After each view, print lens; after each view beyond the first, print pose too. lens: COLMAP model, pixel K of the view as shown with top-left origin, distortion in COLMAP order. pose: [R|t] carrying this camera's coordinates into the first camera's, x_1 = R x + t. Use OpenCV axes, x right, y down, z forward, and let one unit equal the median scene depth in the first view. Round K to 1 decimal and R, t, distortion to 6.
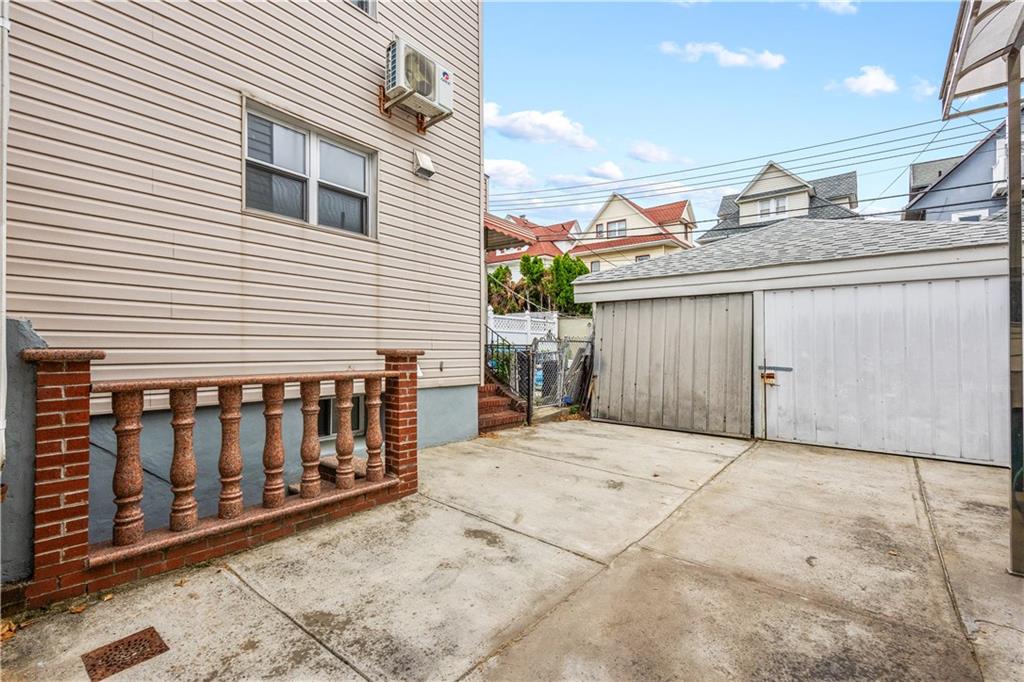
lens RADIAL K [[422.3, 0, 512.8], [0, 422.3, 340.4], [0, 0, 1]] dist [0.000526, 0.000214]
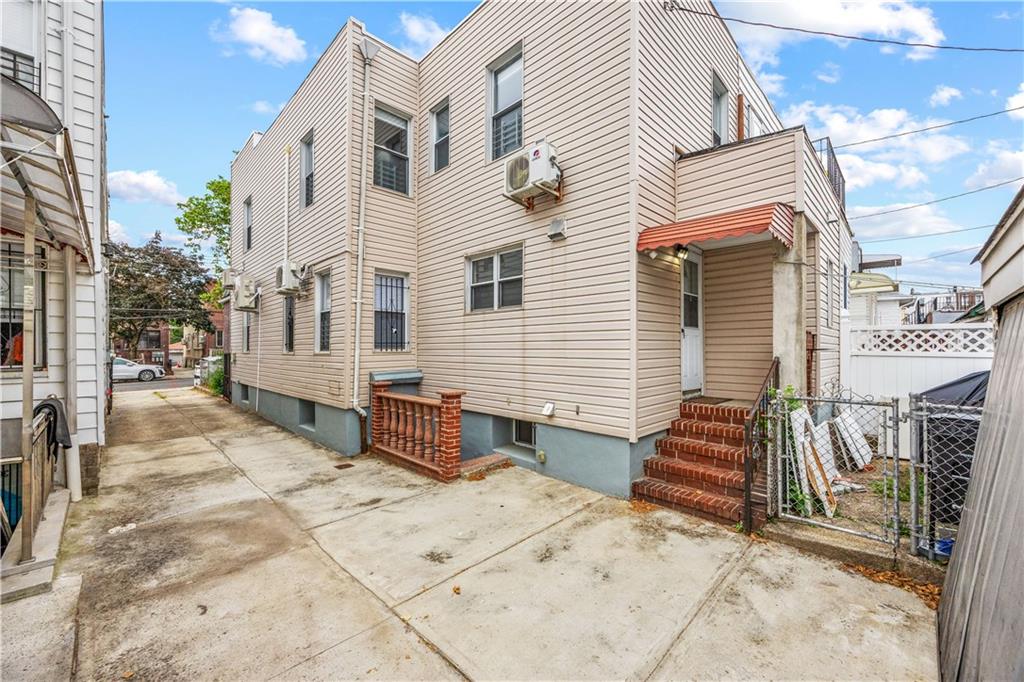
lens RADIAL K [[395.1, 0, 512.9], [0, 395.1, 349.1], [0, 0, 1]] dist [-0.002546, 0.000113]
pose [[-0.063753, -0.009637, -0.997919, 1.452272], [0.006087, 0.999931, -0.010046, -0.142378], [0.997947, -0.006715, -0.063690, 1.609337]]
